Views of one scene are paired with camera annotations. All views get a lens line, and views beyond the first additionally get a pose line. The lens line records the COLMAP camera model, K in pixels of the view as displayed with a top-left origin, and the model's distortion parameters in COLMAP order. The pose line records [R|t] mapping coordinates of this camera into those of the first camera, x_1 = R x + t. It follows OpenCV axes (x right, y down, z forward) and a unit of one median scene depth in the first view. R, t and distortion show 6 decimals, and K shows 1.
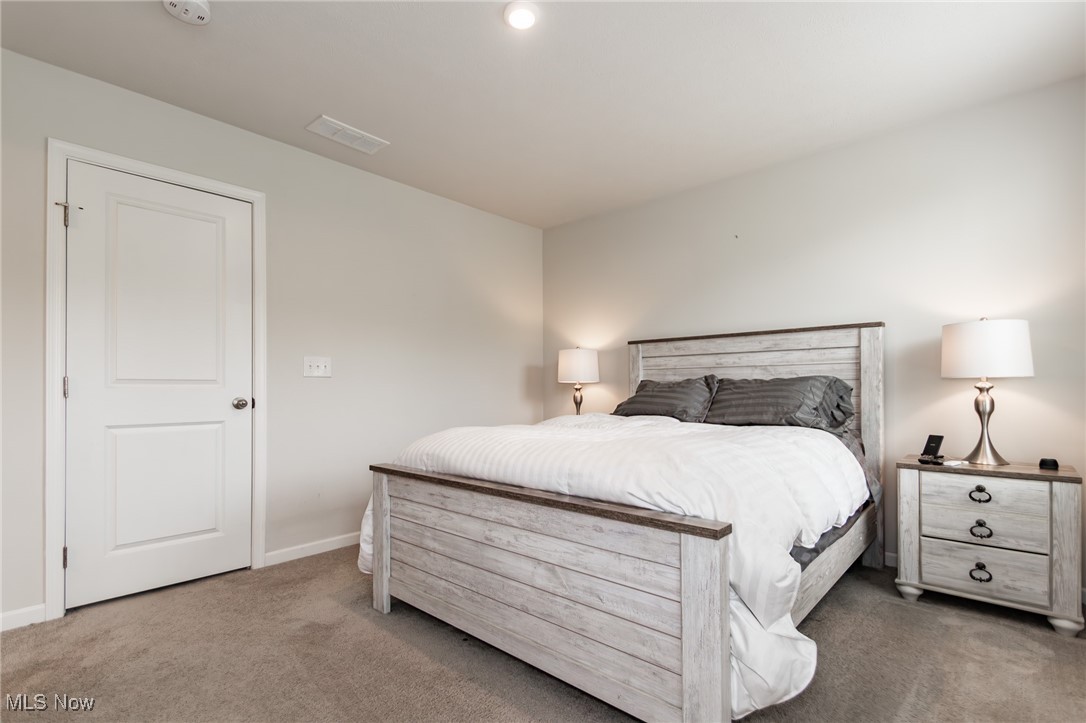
lens RADIAL K [[504.5, 0, 526.6], [0, 504.5, 387.5], [0, 0, 1]] dist [0.001644, 0.000136]
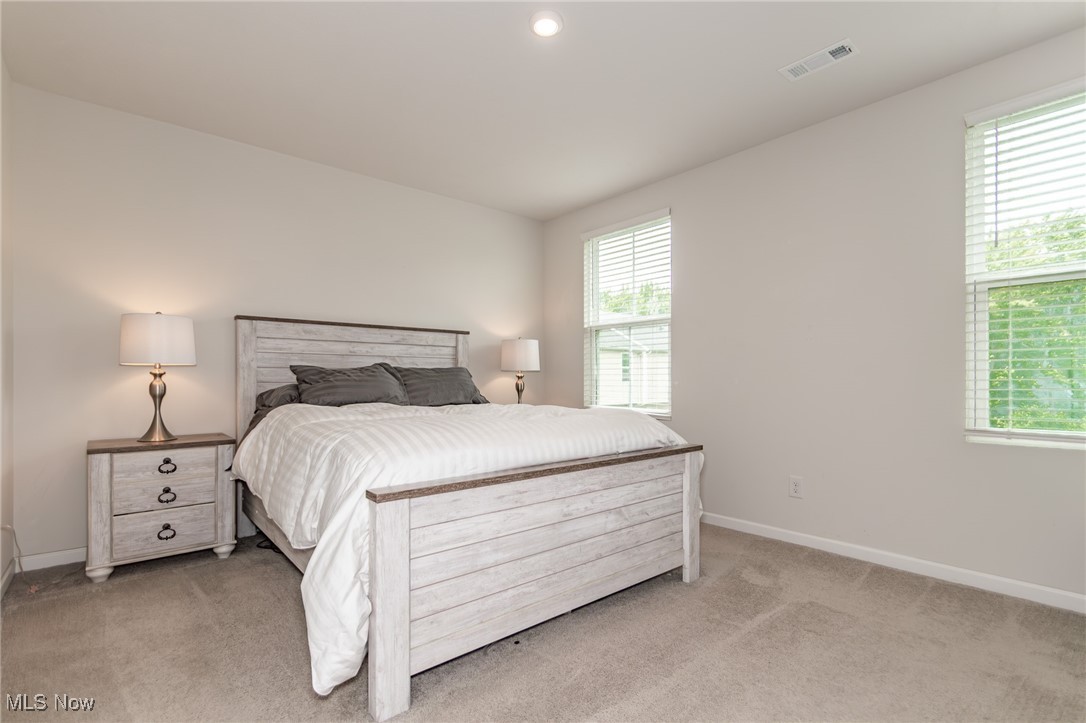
lens RADIAL K [[516.0, 0, 546.0], [0, 516.0, 381.0], [0, 0, 1]] dist [0.001045, 0.000117]
pose [[0.112515, -0.001665, 0.993649, -1.020614], [-0.005148, 0.999984, 0.002258, 0.013258], [-0.993637, -0.005369, 0.112504, 0.809028]]
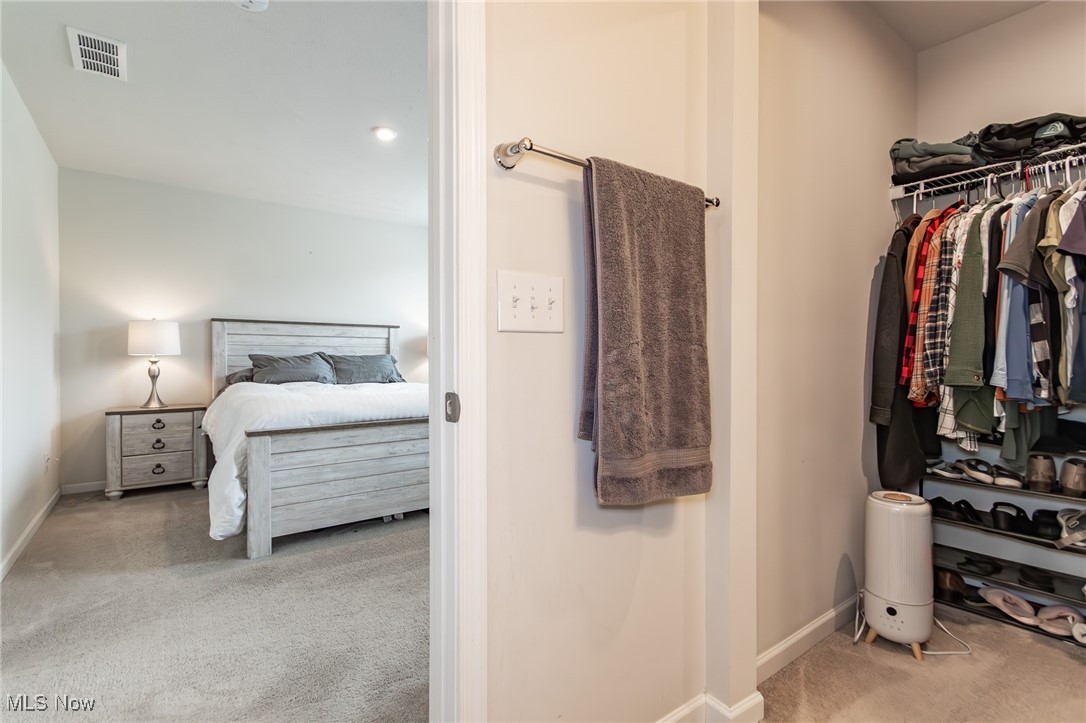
lens RADIAL K [[523.3, 0, 545.1], [0, 523.3, 365.7], [0, 0, 1]] dist [0.000551, 0.000345]
pose [[0.172123, -0.010102, 0.985024, -1.480710], [-0.005222, 0.999924, 0.011168, -0.009628], [-0.985062, -0.007066, 0.172058, 0.180475]]
